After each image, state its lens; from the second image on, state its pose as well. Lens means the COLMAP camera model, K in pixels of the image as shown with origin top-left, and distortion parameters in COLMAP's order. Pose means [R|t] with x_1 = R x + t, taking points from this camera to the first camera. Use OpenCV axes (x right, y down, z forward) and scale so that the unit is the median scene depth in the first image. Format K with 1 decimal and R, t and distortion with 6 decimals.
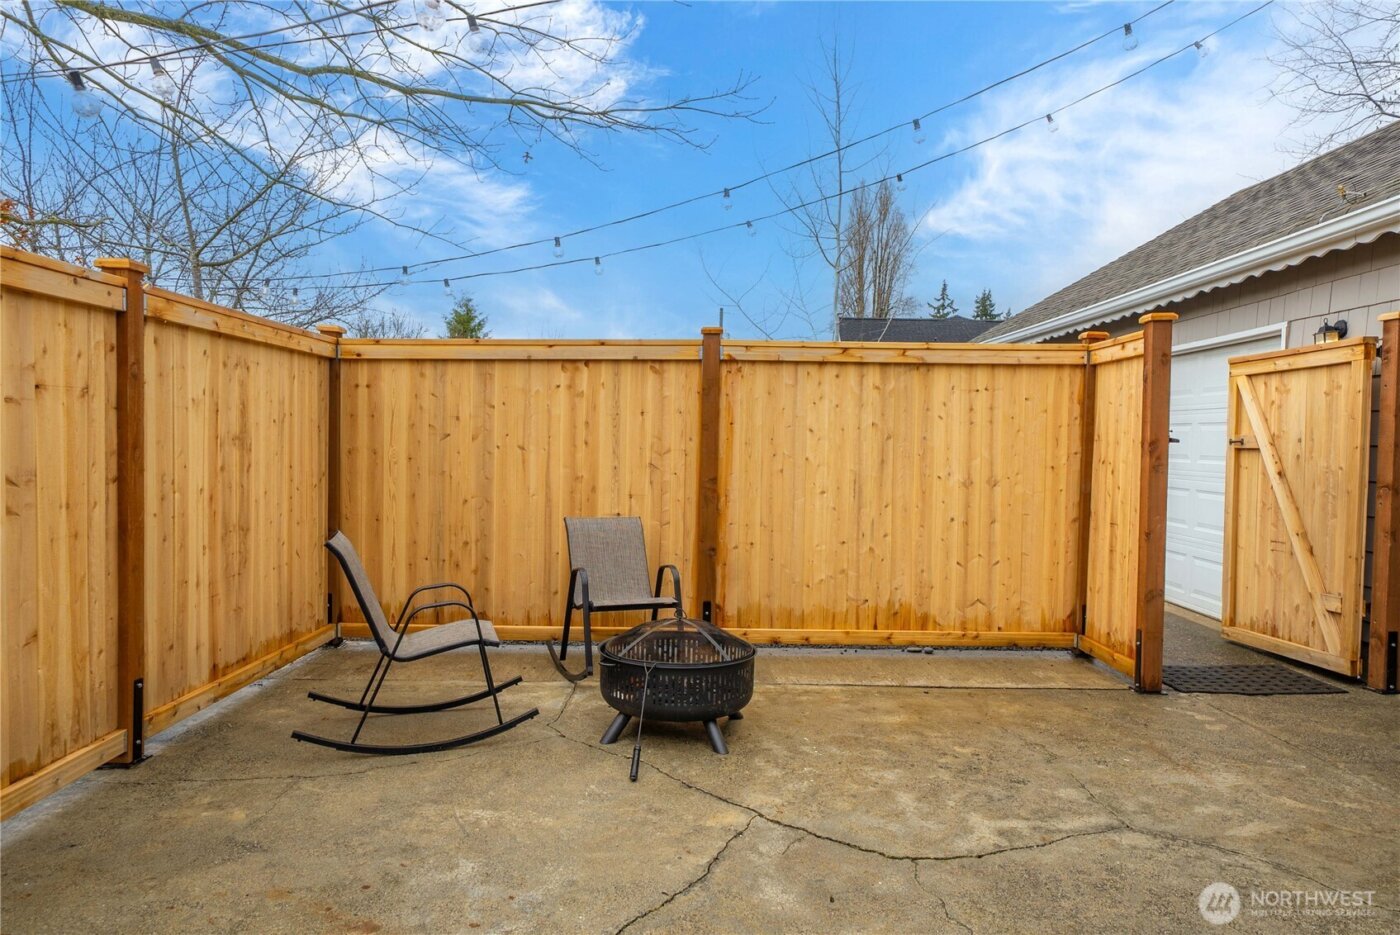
lens RADIAL K [[907.6, 0, 696.3], [0, 907.6, 470.6], [0, 0, 1]] dist [-0.003137, 0.003351]
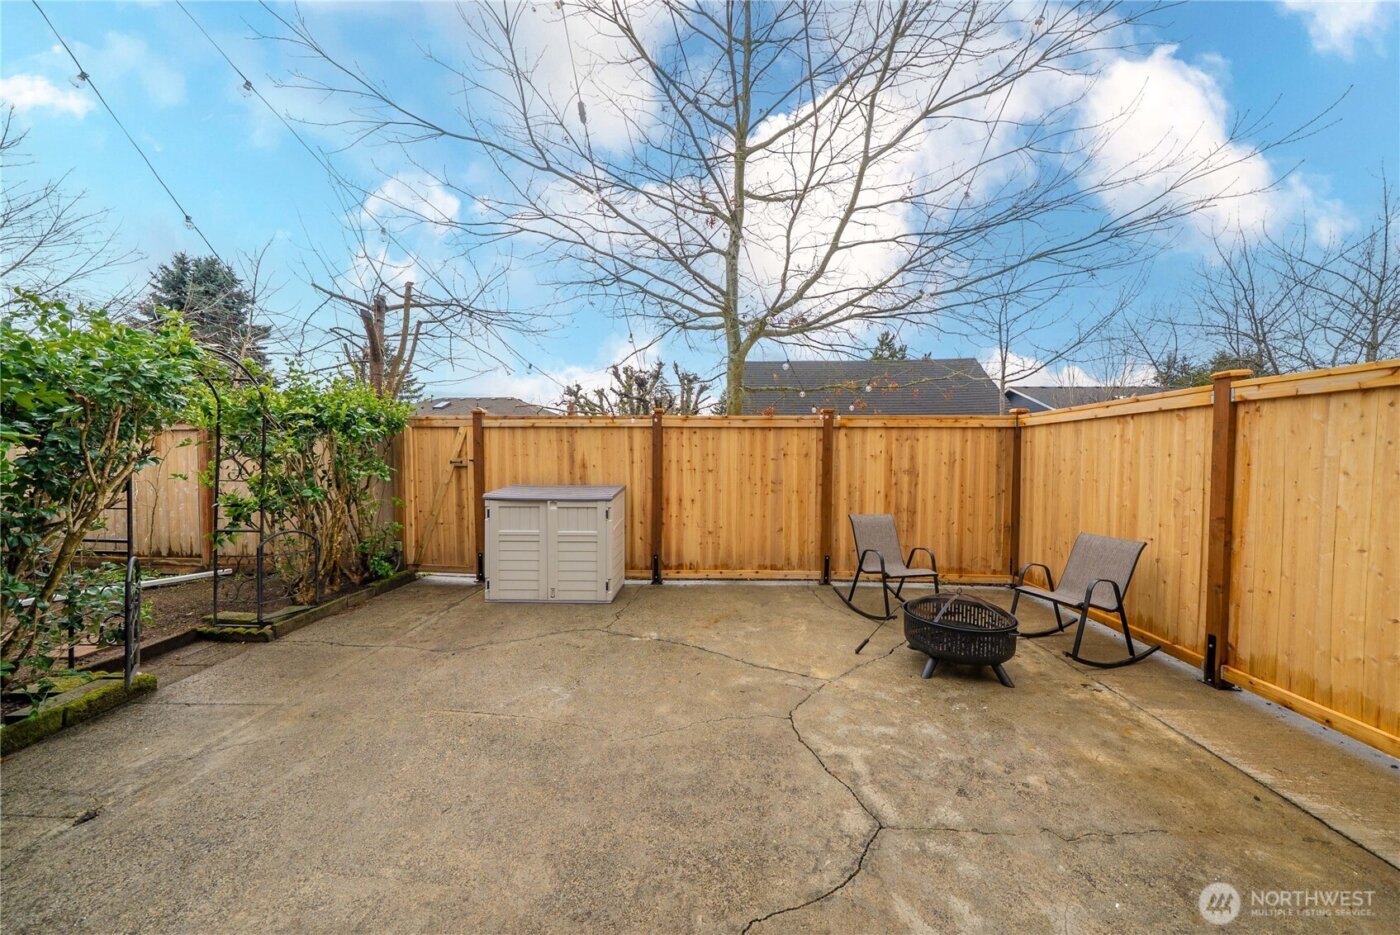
lens RADIAL K [[498.2, 0, 695.7], [0, 498.2, 468.6], [0, 0, 1]] dist [-0.010131, -0.000024]
pose [[-0.066374, 0.013886, -0.997698, 0.819285], [-0.039902, 0.999066, 0.016560, -0.043473], [0.996997, 0.040909, -0.065758, 0.583916]]
